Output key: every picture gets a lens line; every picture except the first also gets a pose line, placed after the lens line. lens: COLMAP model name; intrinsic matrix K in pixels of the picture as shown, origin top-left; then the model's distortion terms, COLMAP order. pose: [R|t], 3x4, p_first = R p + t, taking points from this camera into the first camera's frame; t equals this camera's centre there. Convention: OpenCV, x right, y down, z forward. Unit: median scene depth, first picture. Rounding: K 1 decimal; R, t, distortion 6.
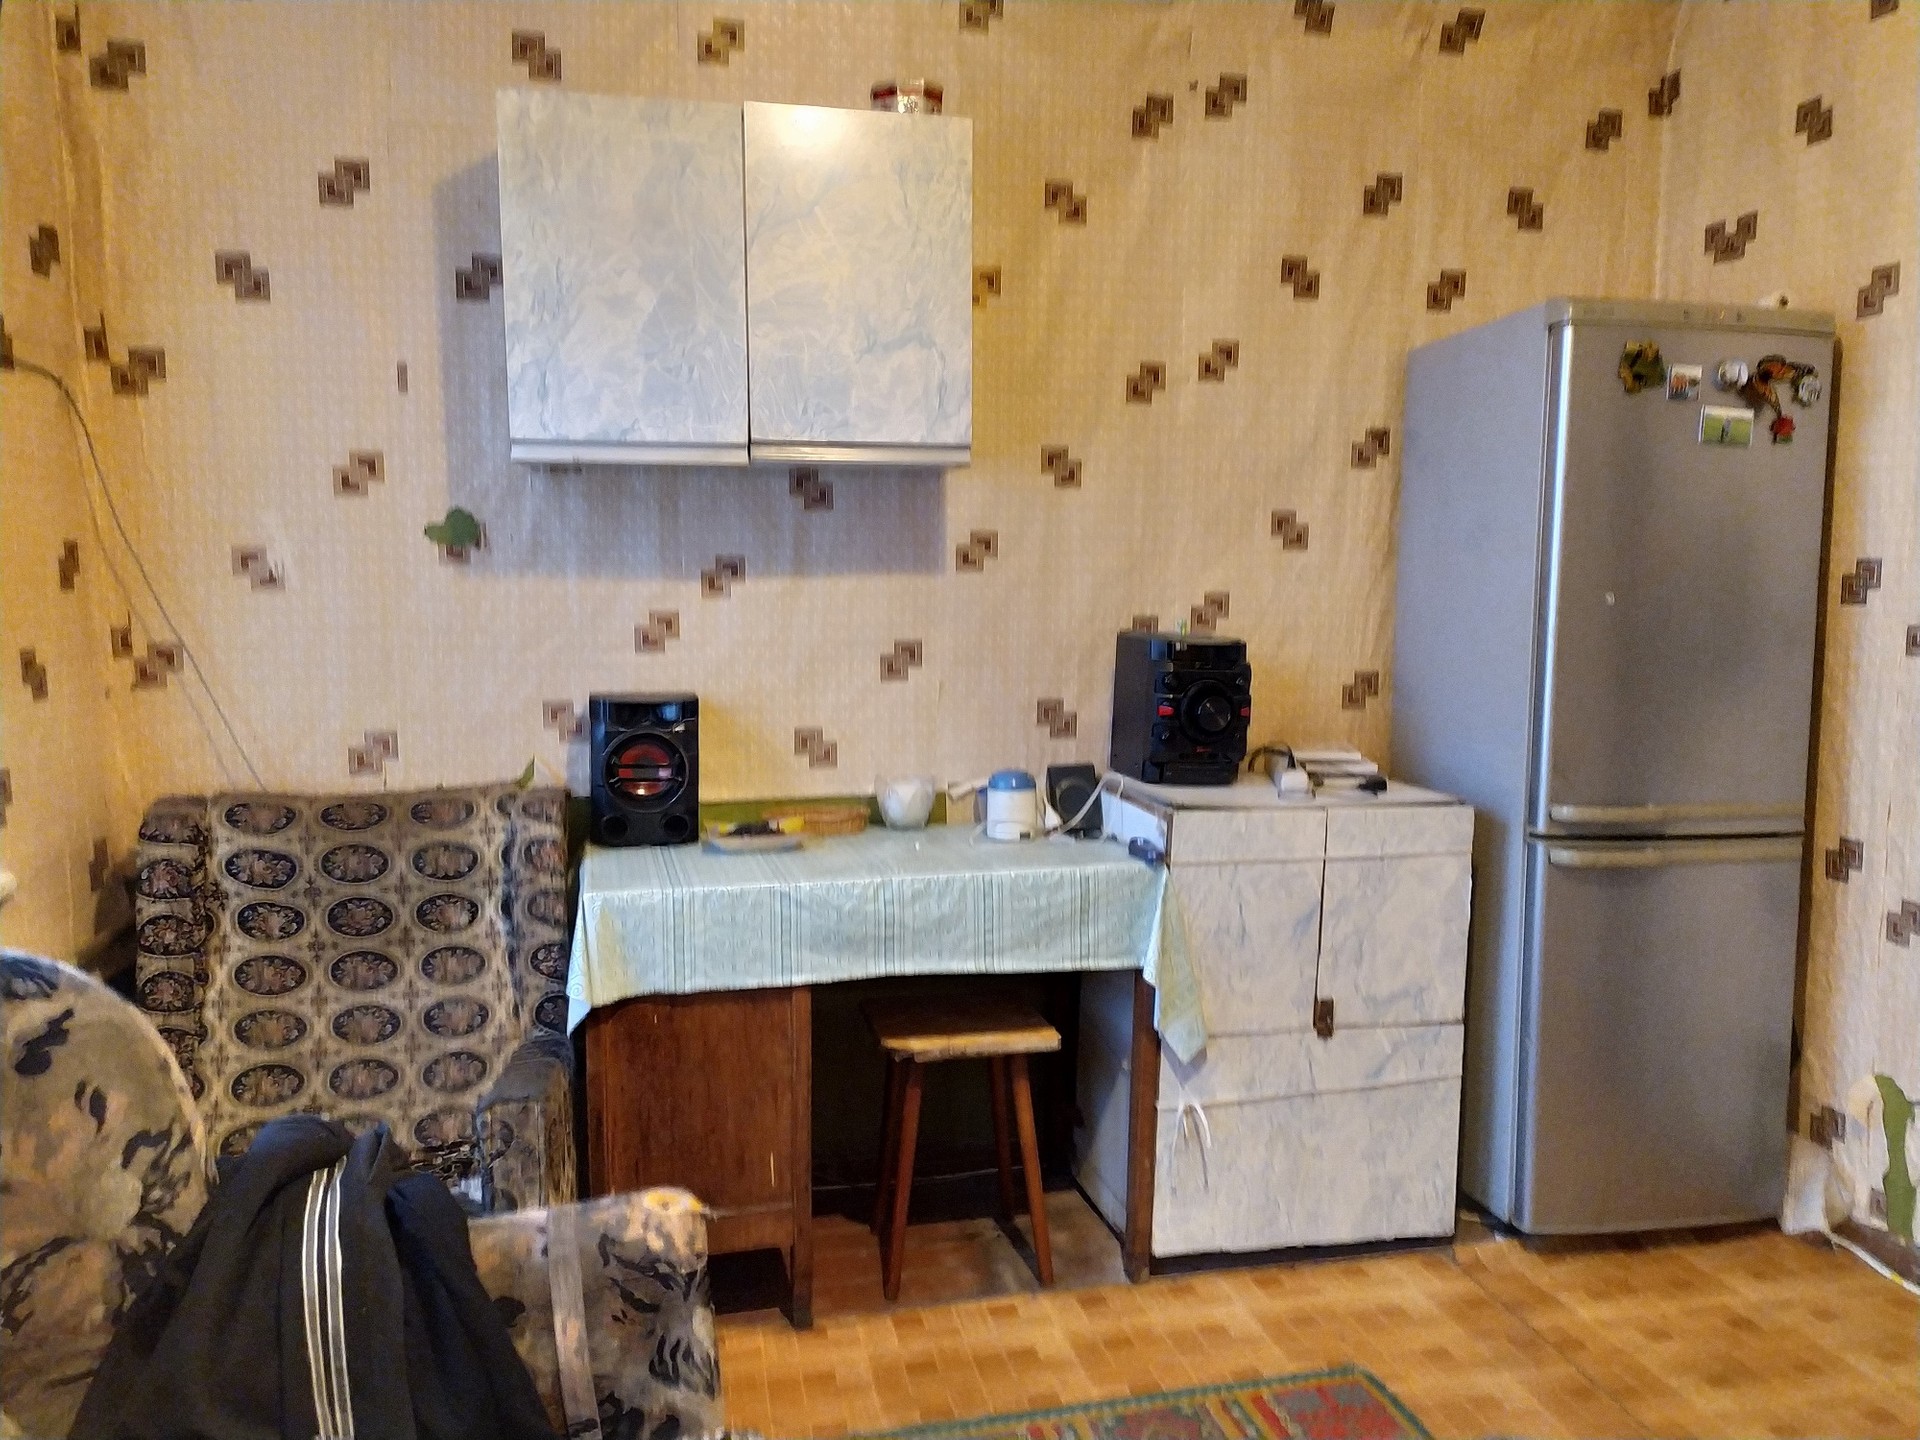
lens RADIAL K [[1386.3, 0, 960.0], [0, 1386.3, 720.0], [0, 0, 1]] dist [-0.013201, -0.005342]
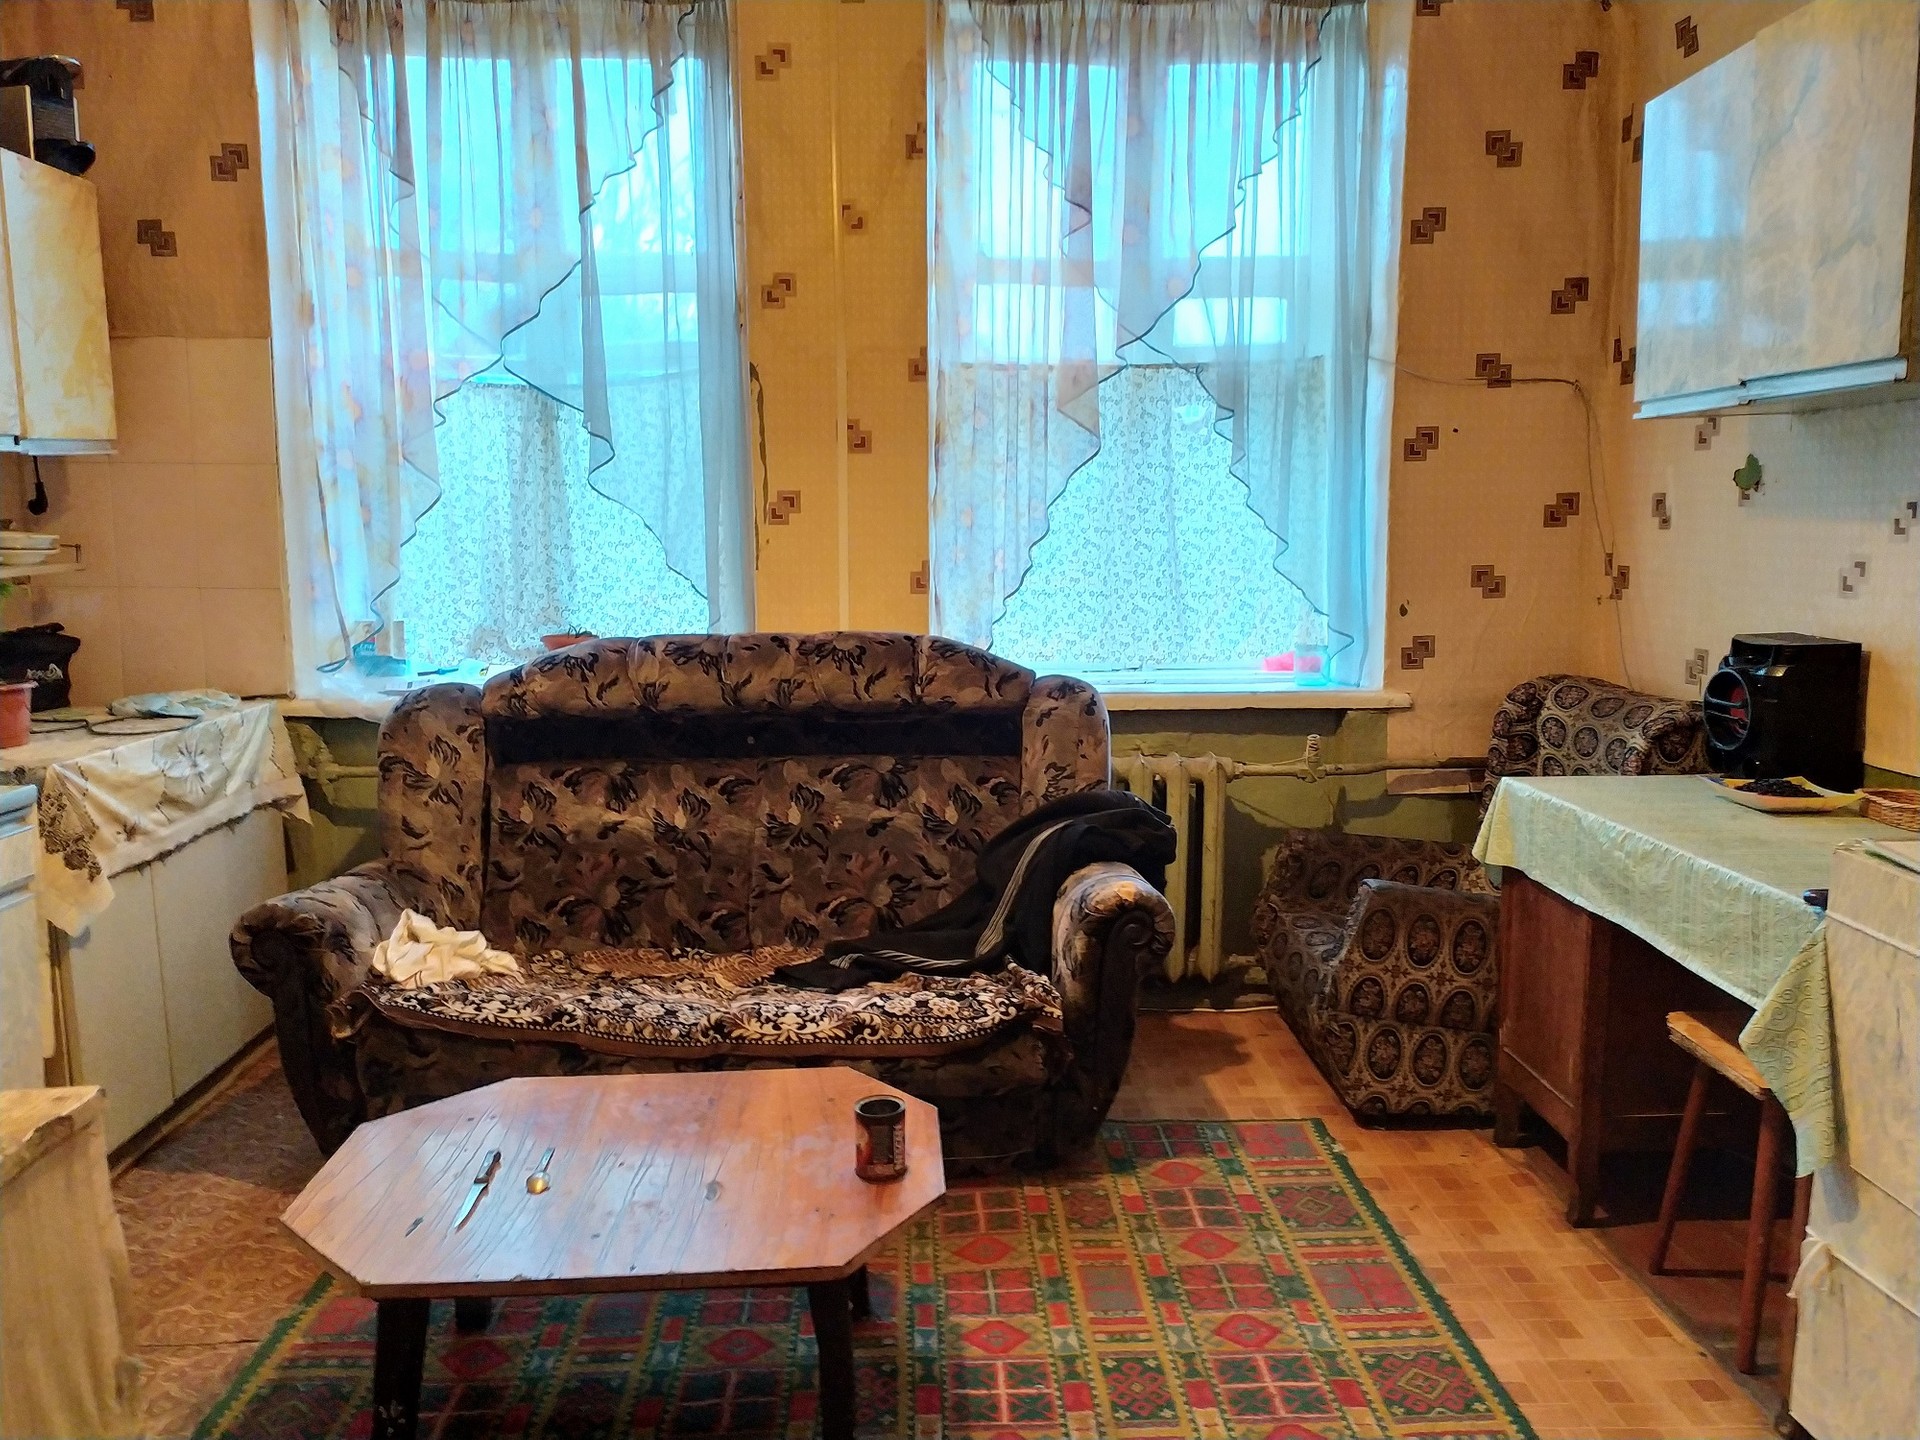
lens RADIAL K [[1386.3, 0, 960.0], [0, 1386.3, 720.0], [0, 0, 1]] dist [-0.013201, -0.005342]
pose [[-0.186624, 0.146921, -0.971383, 0.924294], [-0.078085, 0.983408, 0.163741, -0.082652], [0.979323, 0.106409, -0.172055, 0.645625]]
